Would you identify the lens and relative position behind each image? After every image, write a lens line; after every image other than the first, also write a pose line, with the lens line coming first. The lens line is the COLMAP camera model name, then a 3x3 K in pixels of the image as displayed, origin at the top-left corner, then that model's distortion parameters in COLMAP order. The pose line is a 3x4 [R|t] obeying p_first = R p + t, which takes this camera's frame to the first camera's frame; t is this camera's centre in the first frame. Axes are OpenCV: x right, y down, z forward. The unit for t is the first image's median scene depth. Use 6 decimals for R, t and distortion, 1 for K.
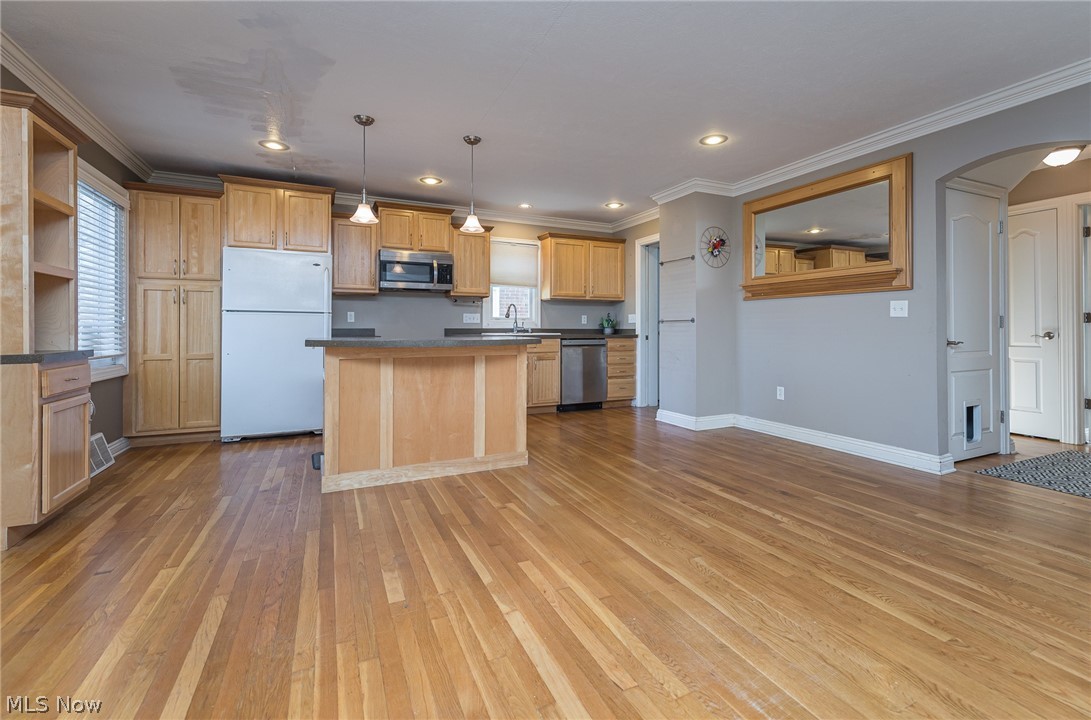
lens RADIAL K [[488.5, 0, 548.4], [0, 488.5, 328.4], [0, 0, 1]] dist [0.001347, 0.000335]
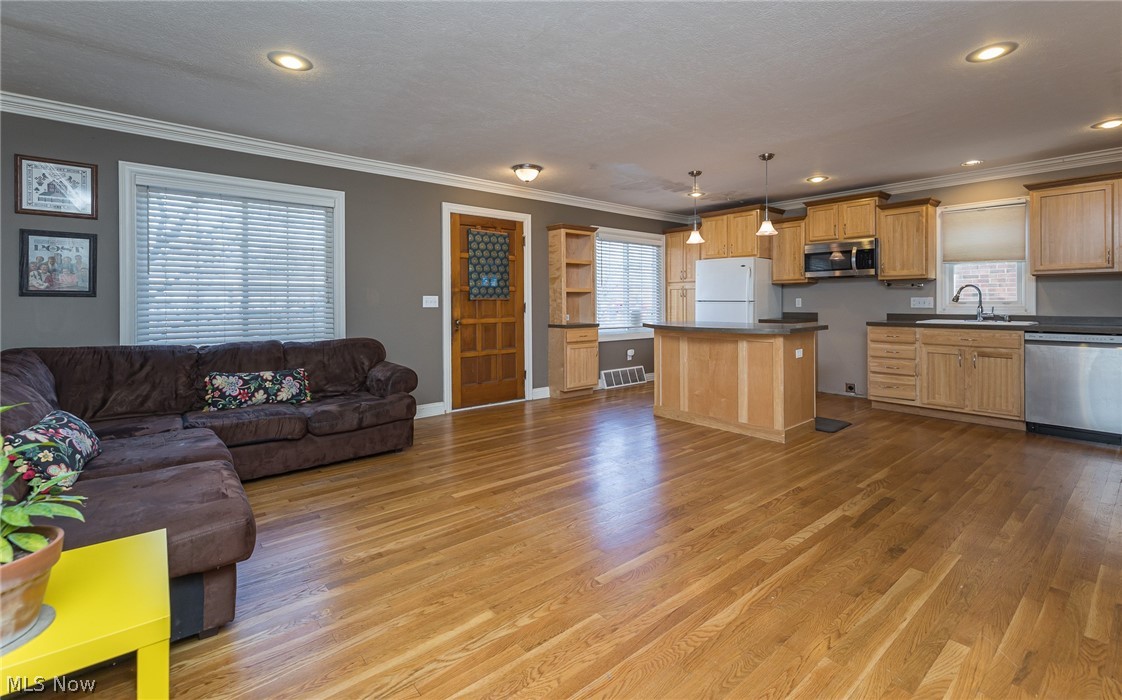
lens RADIAL K [[480.0, 0, 580.0], [0, 480.0, 303.2], [0, 0, 1]] dist [0.008354, 0.000048]
pose [[0.267437, -0.001093, -0.963575, 0.898986], [0.006828, 0.999976, 0.000761, -0.041949], [0.963551, -0.006783, 0.267438, 0.276111]]
